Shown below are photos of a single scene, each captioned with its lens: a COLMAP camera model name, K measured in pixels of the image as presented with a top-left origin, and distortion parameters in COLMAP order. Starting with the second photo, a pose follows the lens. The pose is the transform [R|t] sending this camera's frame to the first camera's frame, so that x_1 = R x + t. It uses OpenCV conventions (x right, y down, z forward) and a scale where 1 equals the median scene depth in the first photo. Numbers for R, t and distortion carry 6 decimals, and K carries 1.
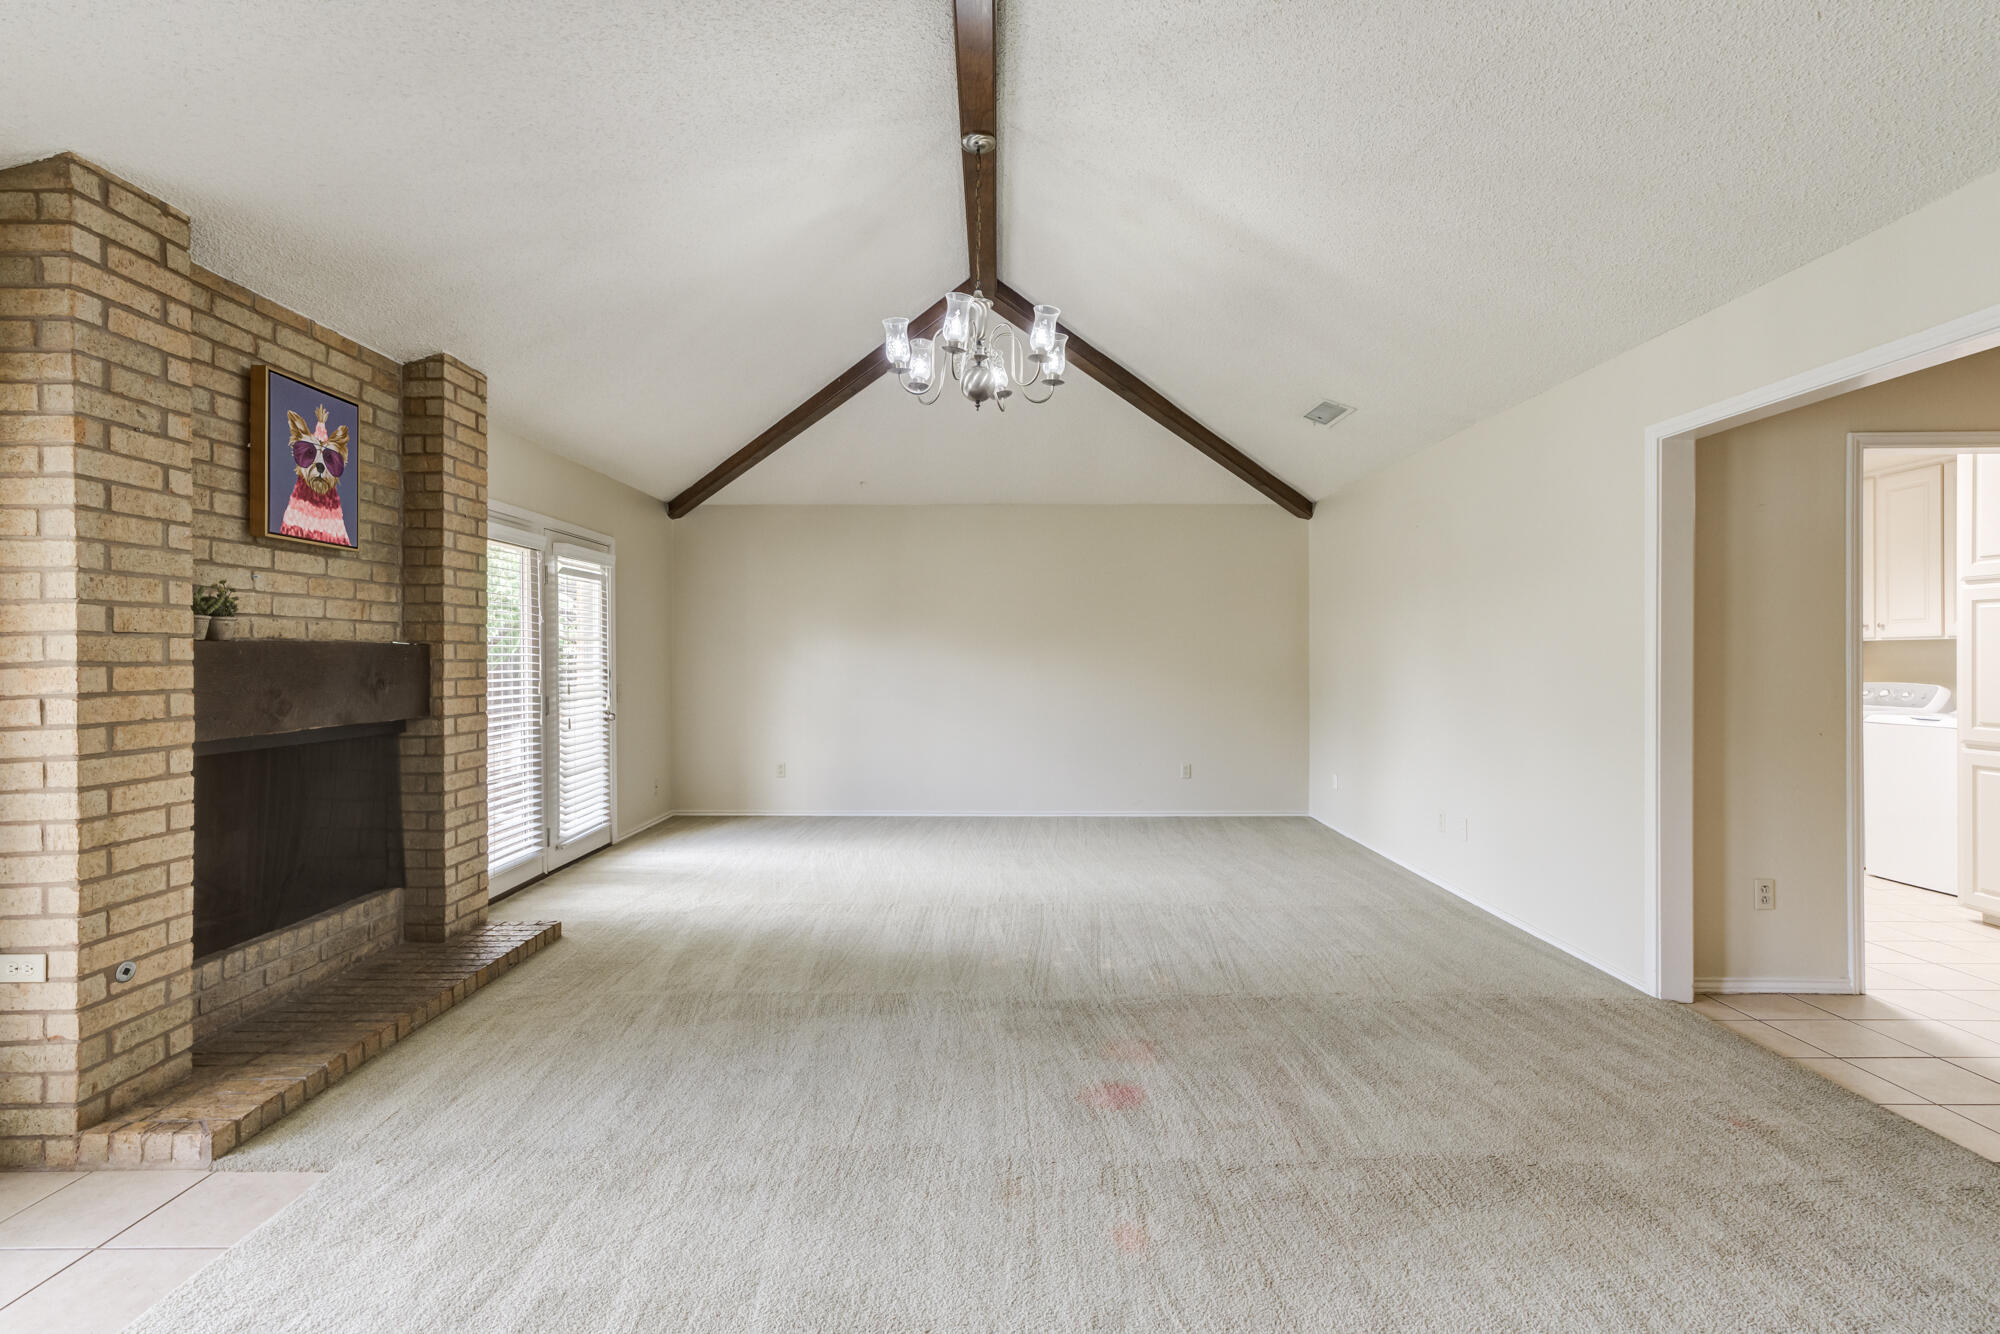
lens RADIAL K [[941.3, 0, 994.1], [0, 941.3, 656.4], [0, 0, 1]] dist [-0.004991, 0.014248]
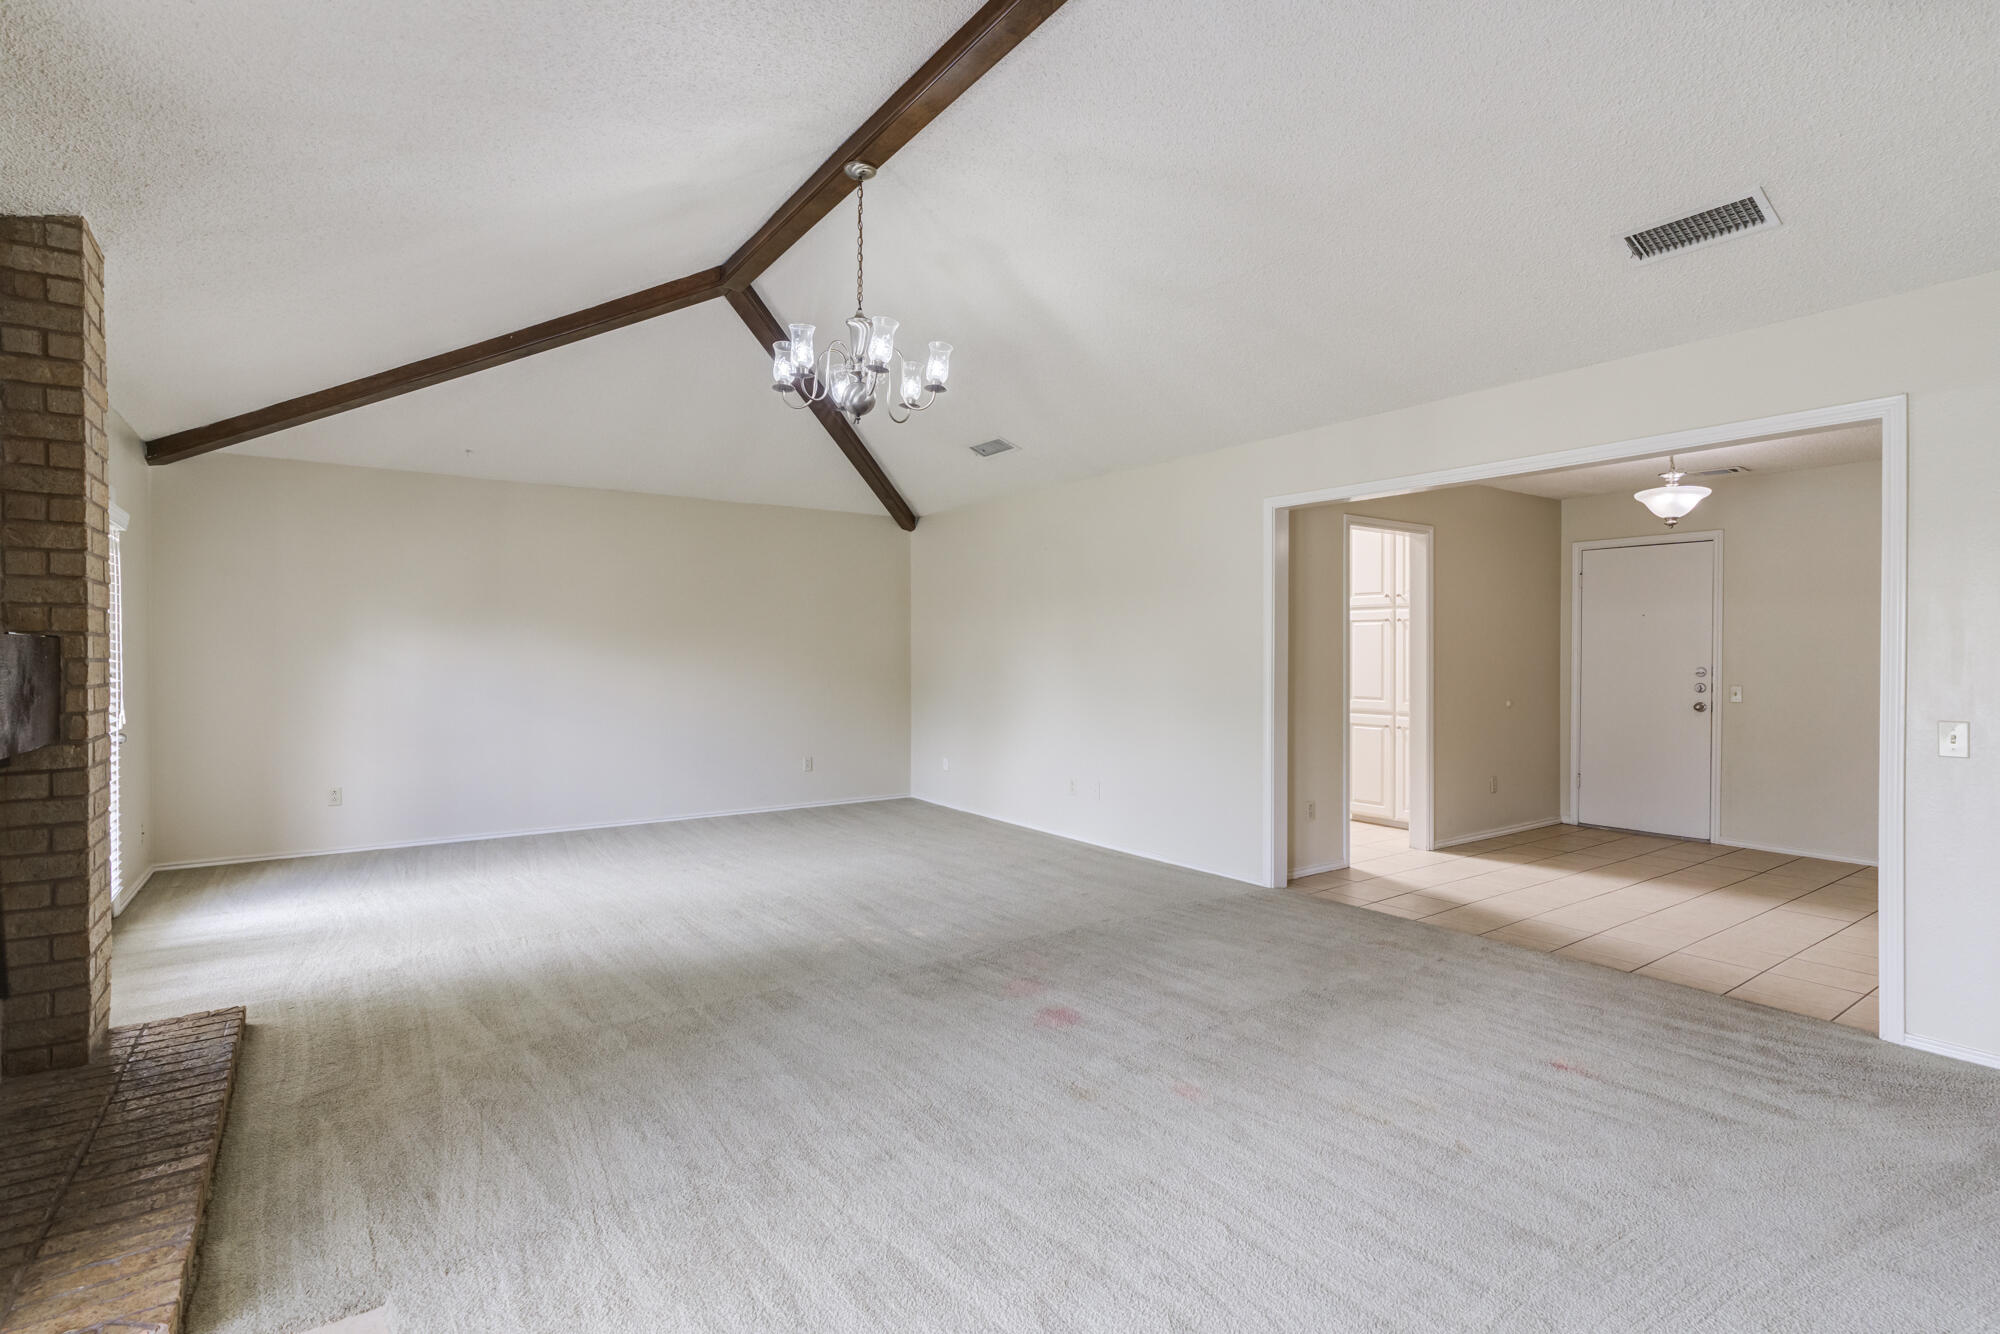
lens RADIAL K [[959.8, 0, 989.2], [0, 959.8, 657.8], [0, 0, 1]] dist [-0.003031, 0.012449]
pose [[0.817106, -0.000770, 0.576487, -0.539530], [-0.001322, 0.999994, 0.003210, -0.000159], [-0.576486, -0.003385, 0.817100, 0.035015]]
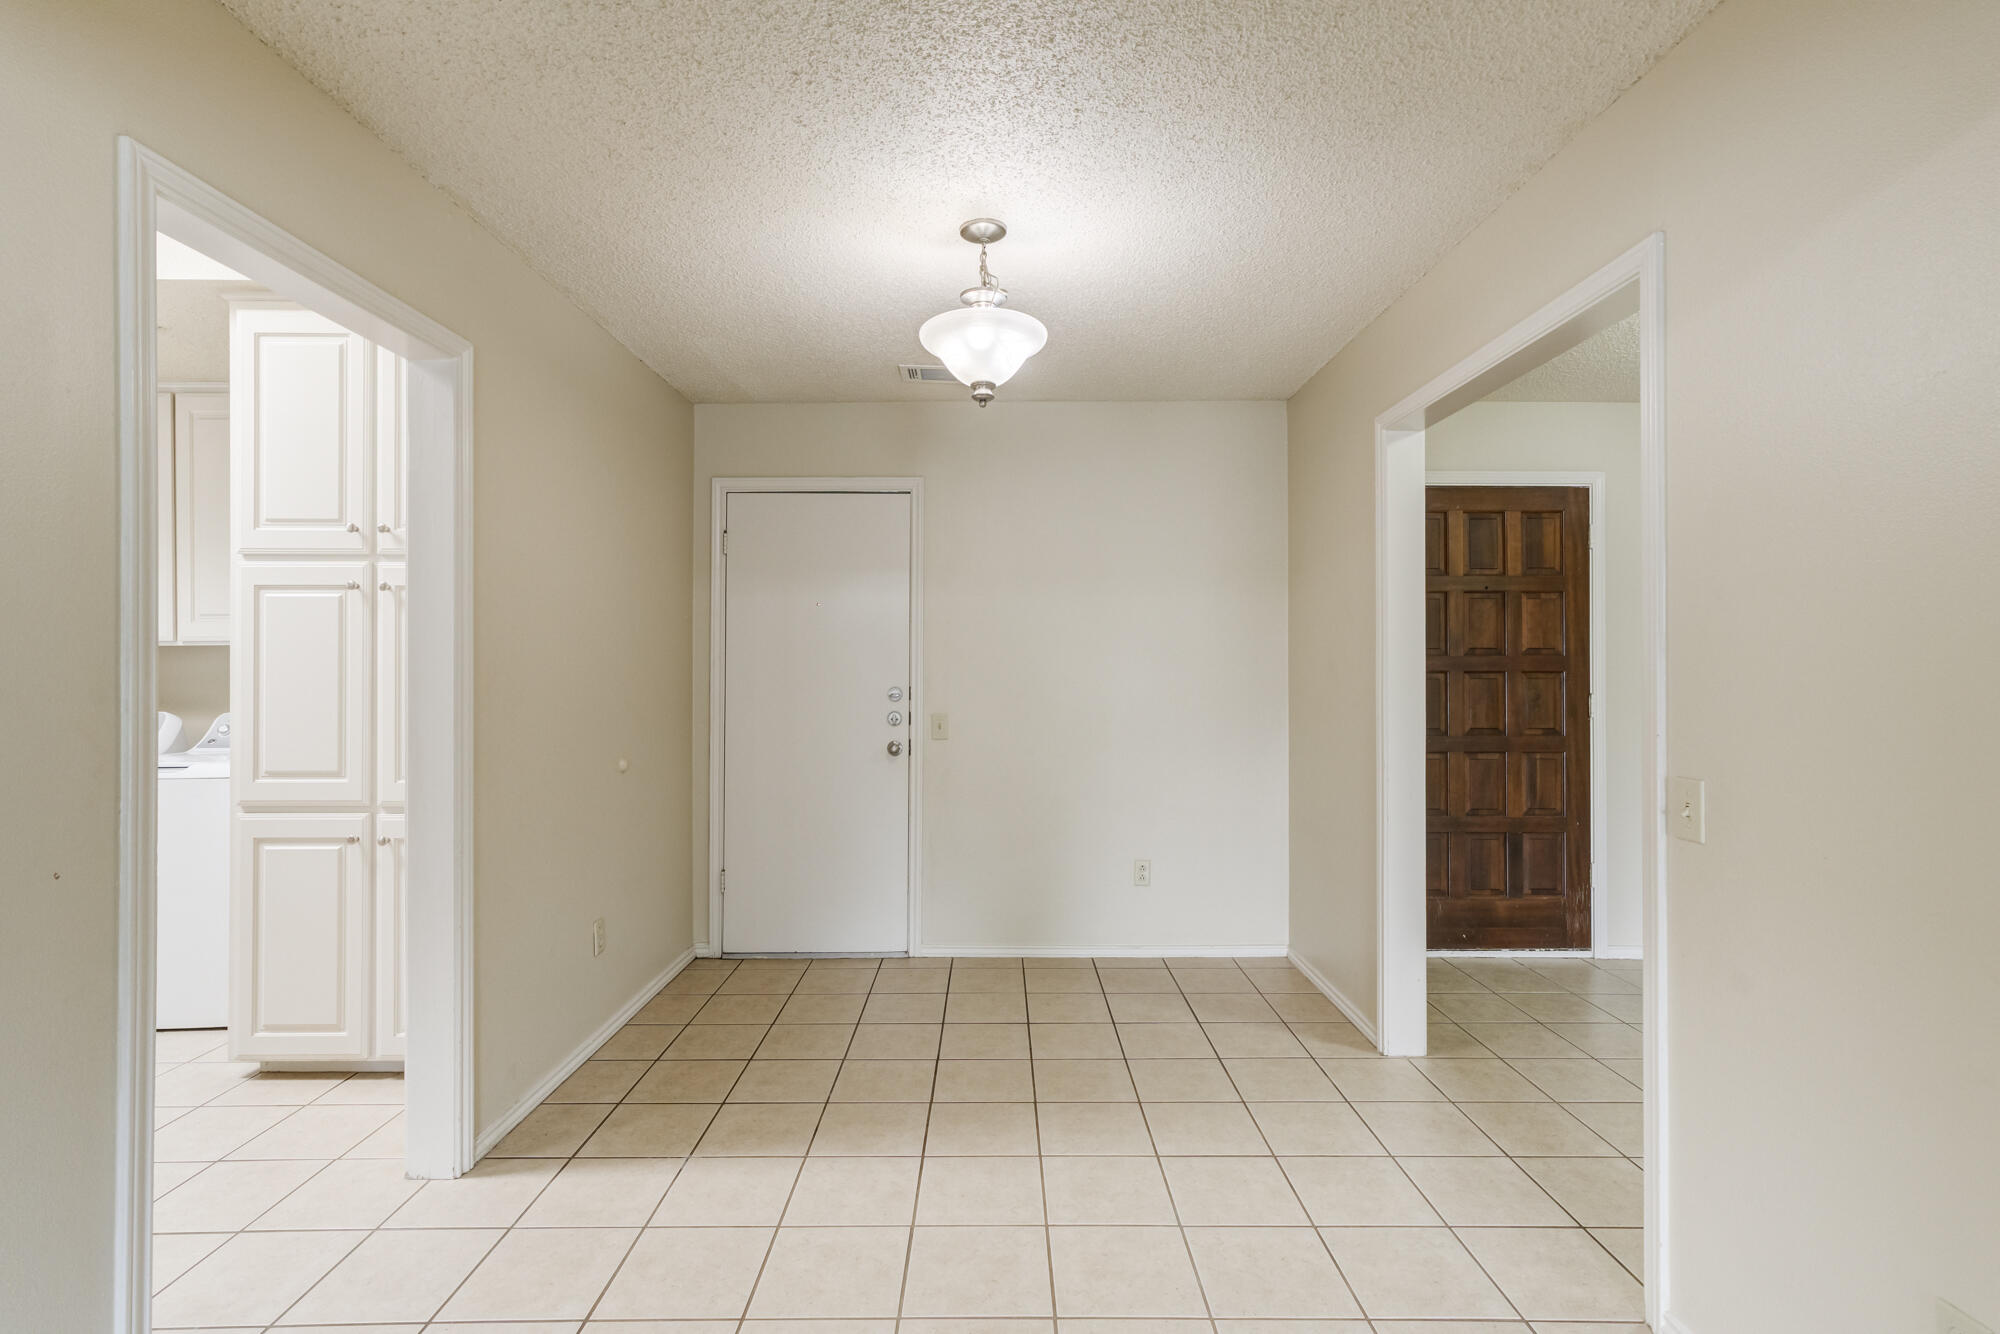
lens RADIAL K [[946.7, 0, 996.1], [0, 946.7, 667.5], [0, 0, 1]] dist [0.003421, 0.000281]
pose [[0.004748, 0.002053, 0.999987, 0.525629], [0.001639, 0.999997, -0.002061, 0.000102], [-0.999987, 0.001649, 0.004745, 0.661123]]
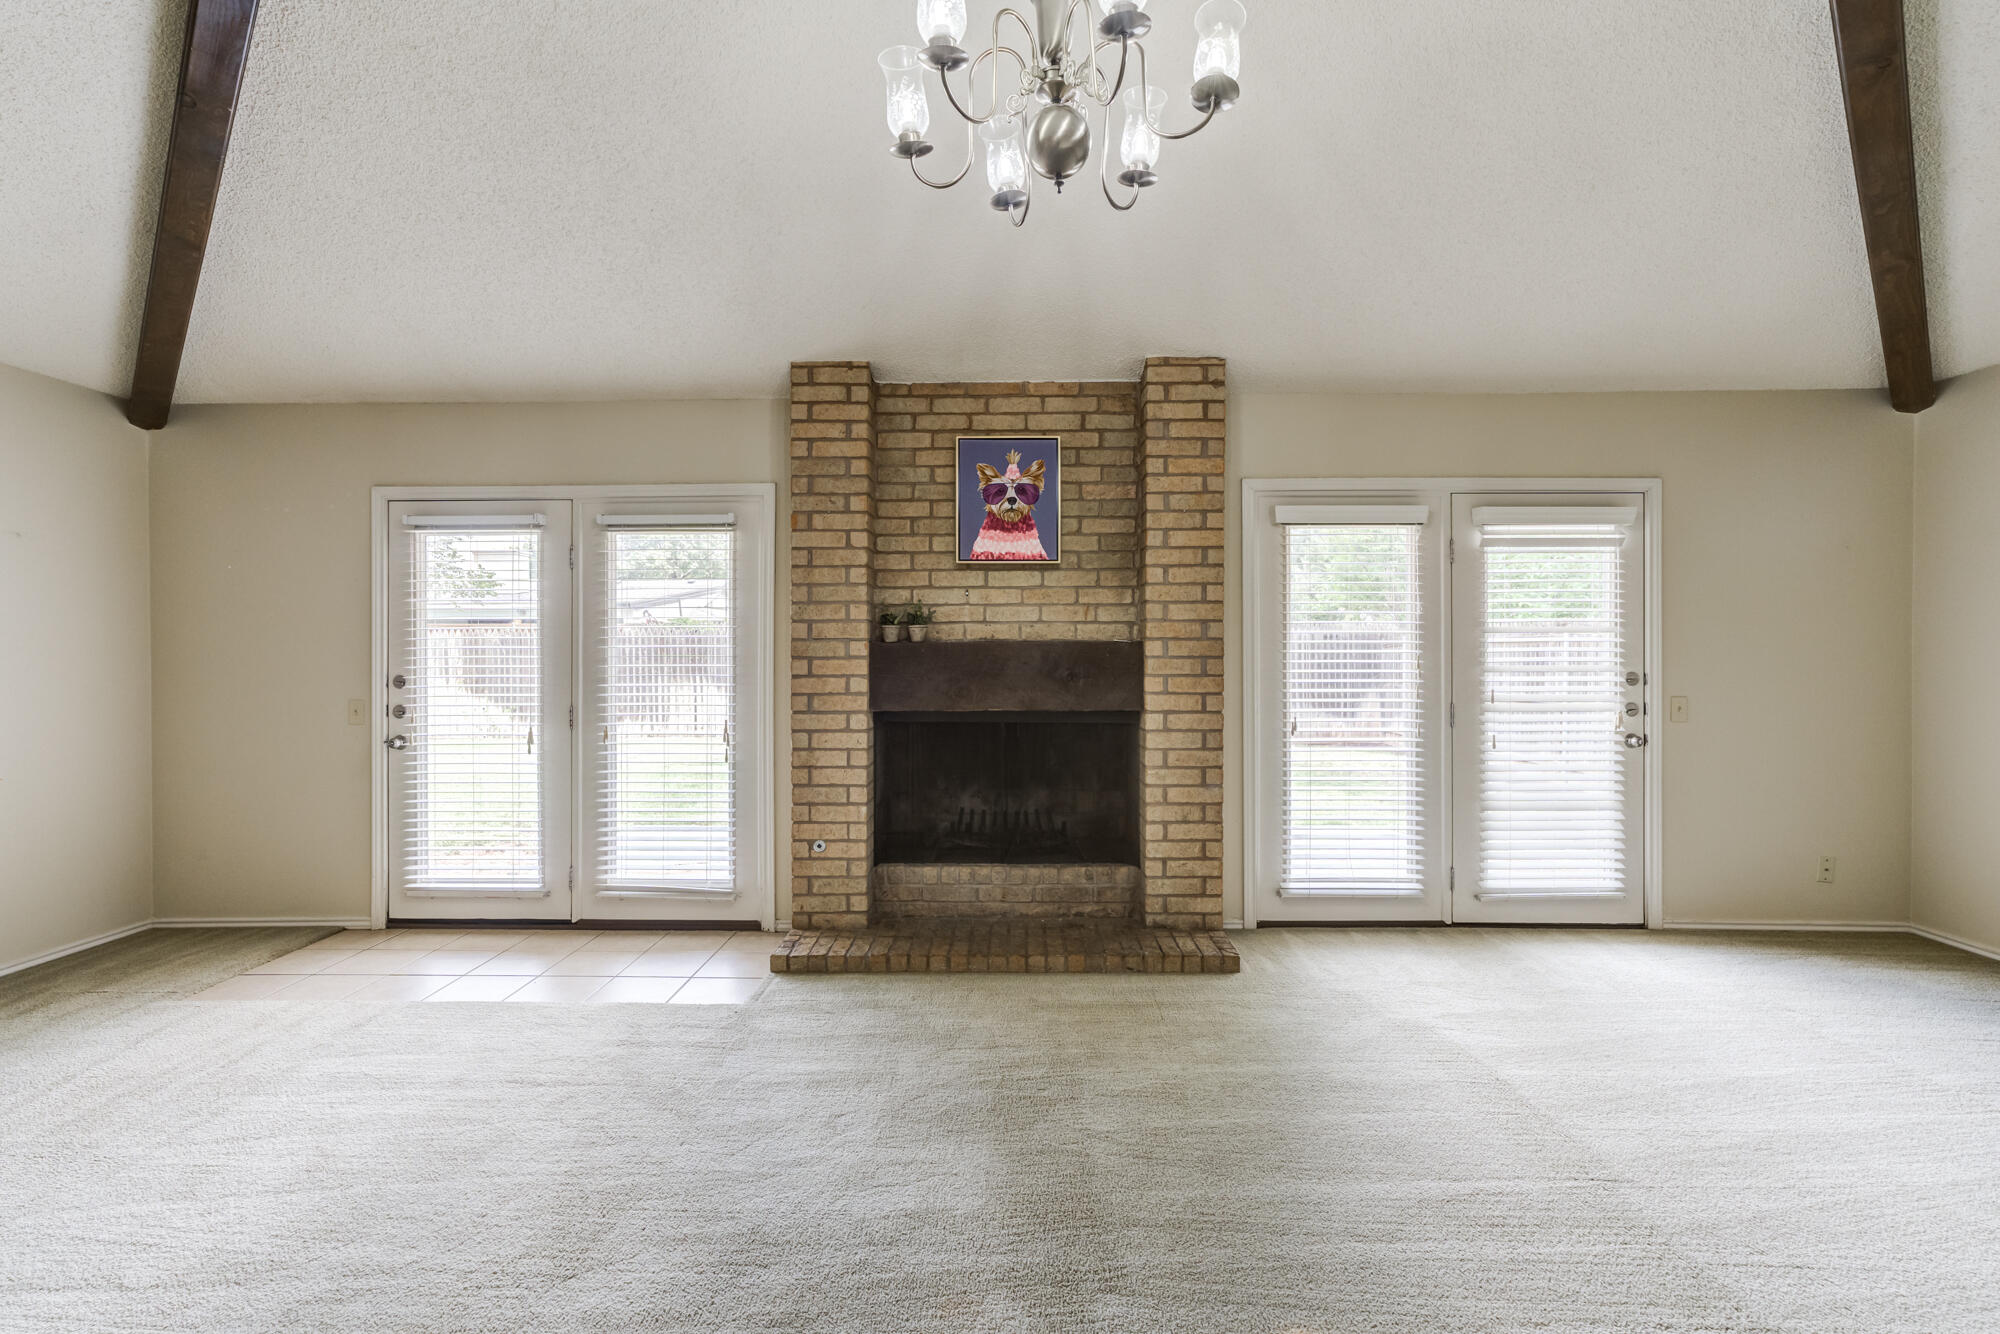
lens RADIAL K [[941.3, 0, 994.1], [0, 941.3, 656.4], [0, 0, 1]] dist [-0.004991, 0.014248]
pose [[-0.015904, 0.005819, -0.999857, 0.536608], [0.001555, 0.999982, 0.005795, -0.002800], [0.999872, -0.001463, -0.015913, 1.016845]]
